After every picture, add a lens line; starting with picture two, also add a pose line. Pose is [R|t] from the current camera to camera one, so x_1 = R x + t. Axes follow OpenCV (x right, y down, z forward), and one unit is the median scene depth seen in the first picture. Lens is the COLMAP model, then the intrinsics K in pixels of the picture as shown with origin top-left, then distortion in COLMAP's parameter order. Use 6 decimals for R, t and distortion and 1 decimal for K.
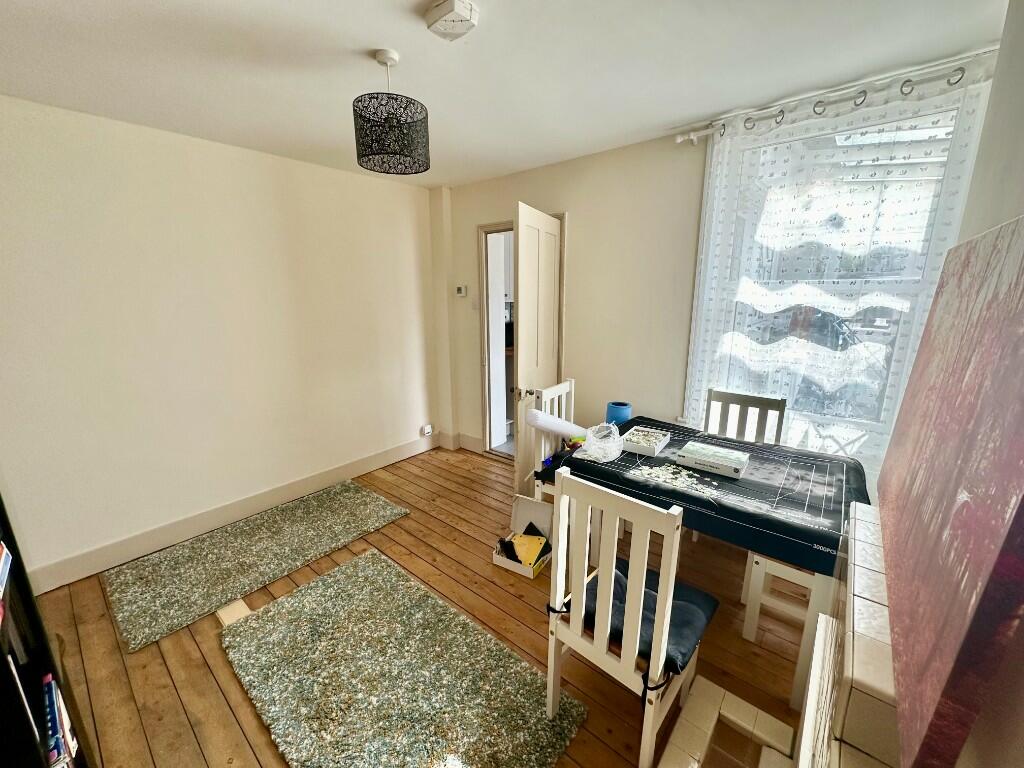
lens RADIAL K [[407.7, 0, 512.0], [0, 407.7, 384.0], [0, 0, 1]] dist [-0.000702, -0.000071]
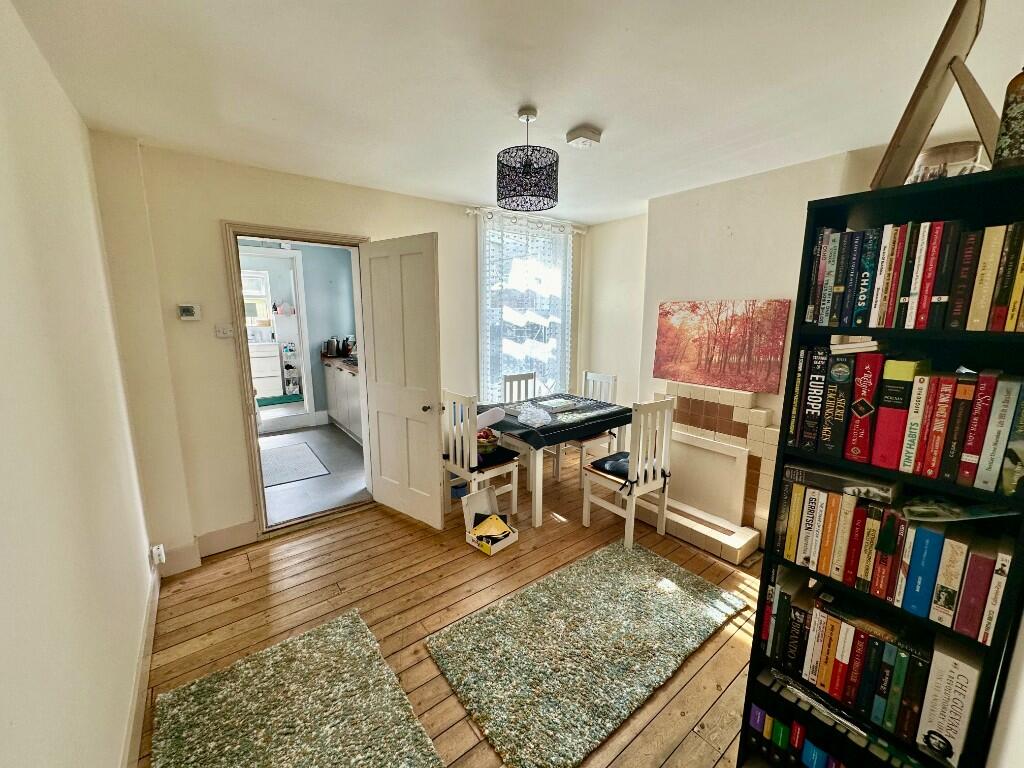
lens RADIAL K [[407.7, 0, 512.0], [0, 407.7, 384.0], [0, 0, 1]] dist [-0.000702, -0.000071]
pose [[0.212317, -0.161505, 0.963762, -1.040618], [0.216921, 0.969431, 0.114667, -0.129498], [-0.952820, 0.184715, 0.240861, 0.599309]]
